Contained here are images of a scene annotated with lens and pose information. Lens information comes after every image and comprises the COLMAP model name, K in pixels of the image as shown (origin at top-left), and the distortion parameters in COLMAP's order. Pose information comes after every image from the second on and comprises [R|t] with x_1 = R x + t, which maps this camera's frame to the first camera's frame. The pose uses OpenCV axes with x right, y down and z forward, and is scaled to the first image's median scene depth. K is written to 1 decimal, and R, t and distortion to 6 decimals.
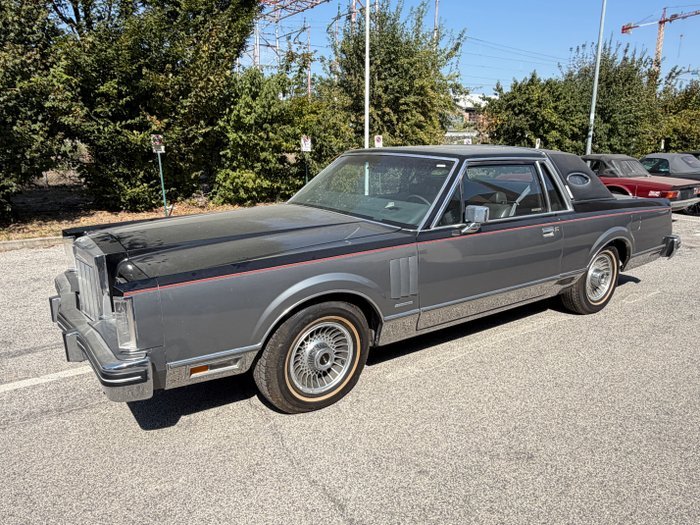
lens RADIAL K [[484.8, 0, 351.6], [0, 484.8, 262.2], [0, 0, 1]] dist [-0.002129, 0.002667]
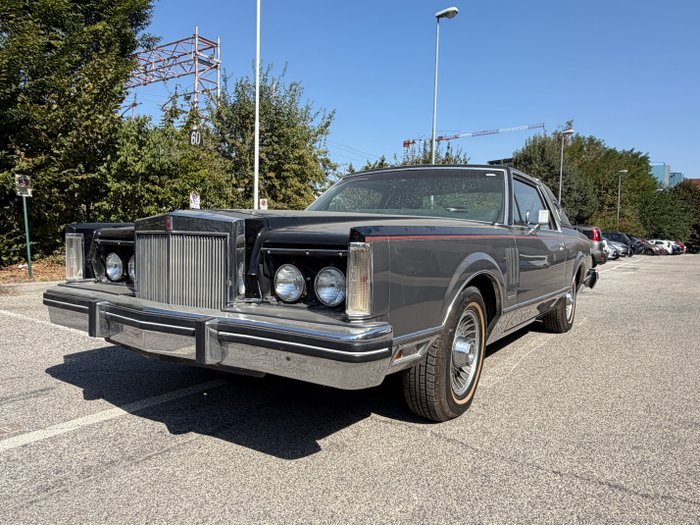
lens RADIAL K [[484.8, 0, 351.7], [0, 484.8, 263.2], [0, 0, 1]] dist [-0.002129, 0.002667]
pose [[0.934403, 0.003067, 0.356205, -0.154284], [0.058441, 0.985094, -0.161786, 0.045837], [-0.351391, 0.171990, 0.920295, 0.062808]]
